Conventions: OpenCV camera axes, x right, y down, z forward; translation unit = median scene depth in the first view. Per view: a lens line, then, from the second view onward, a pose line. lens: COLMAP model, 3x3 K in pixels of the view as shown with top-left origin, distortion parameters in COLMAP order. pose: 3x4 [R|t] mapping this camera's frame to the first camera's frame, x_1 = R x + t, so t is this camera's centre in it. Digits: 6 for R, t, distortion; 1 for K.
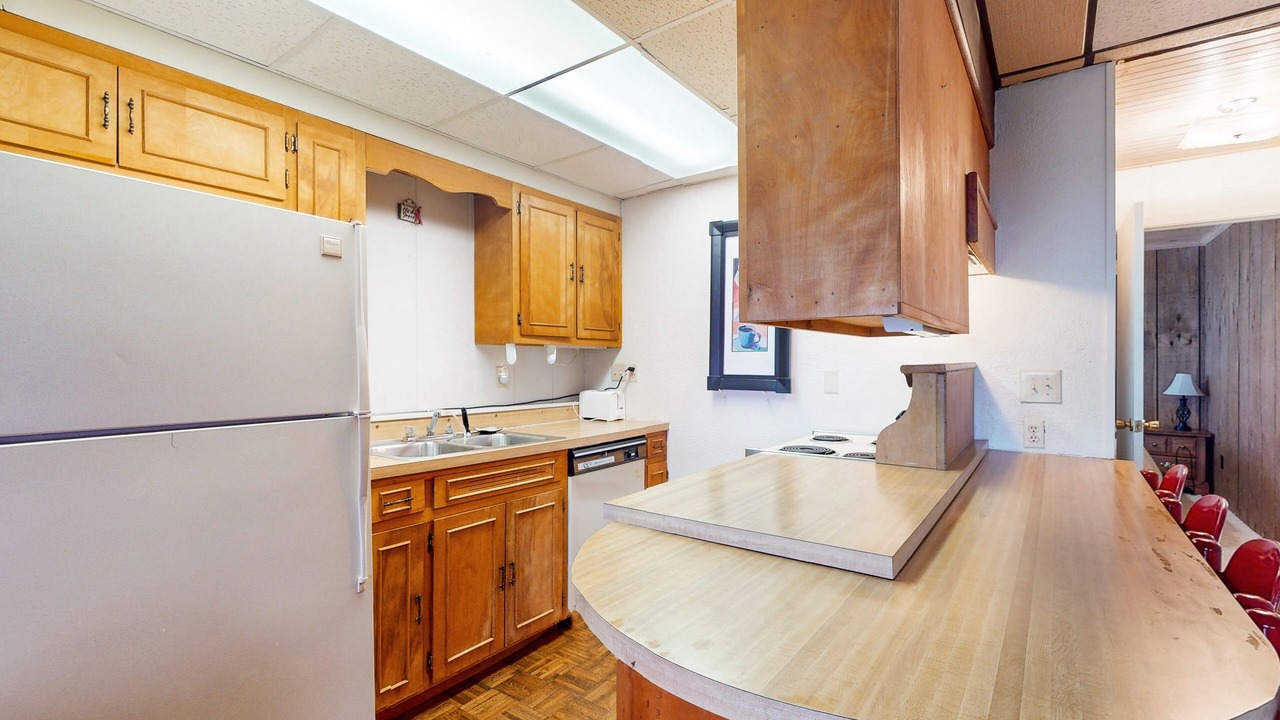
lens RADIAL K [[561.8, 0, 640.6], [0, 561.8, 362.7], [0, 0, 1]] dist [-0.001280, -0.000431]
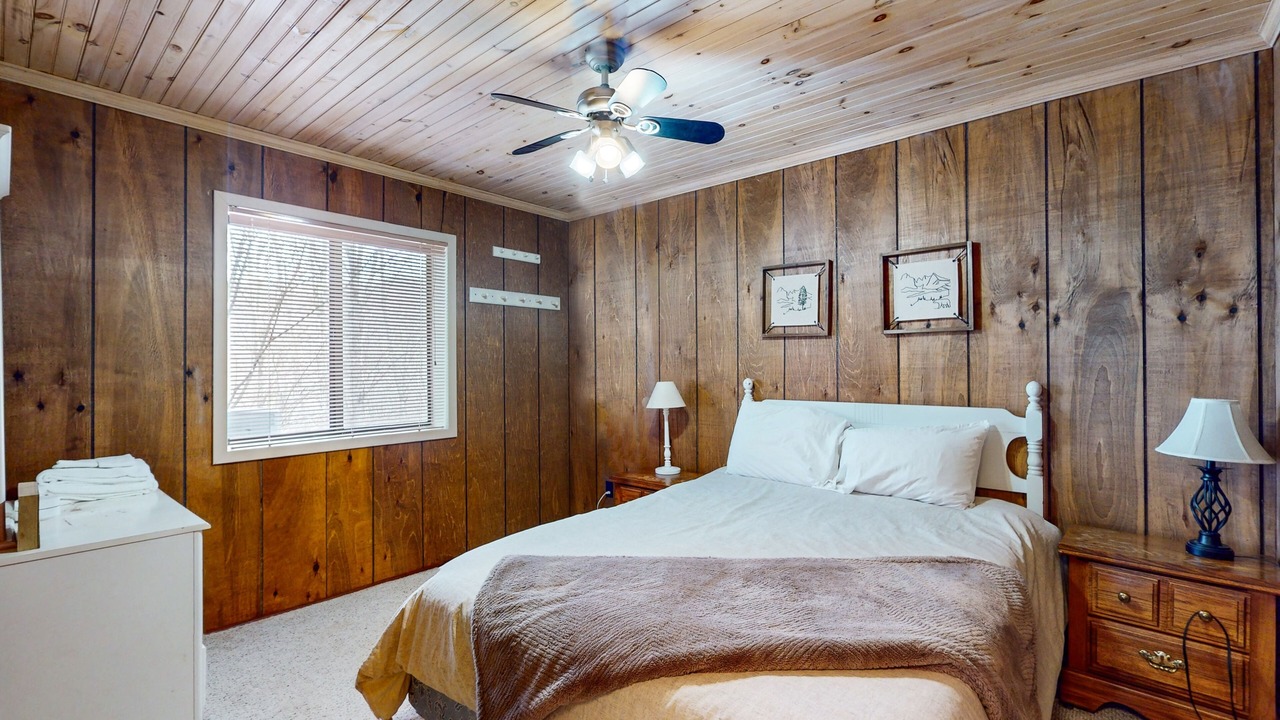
lens RADIAL K [[561.8, 0, 640.1], [0, 561.8, 357.9], [0, 0, 1]] dist [-0.001280, -0.000431]
pose [[0.997104, -0.002670, -0.076002, 0.617171], [0.002154, 0.999974, -0.006872, -0.004728], [0.076018, 0.006688, 0.997084, 0.600280]]
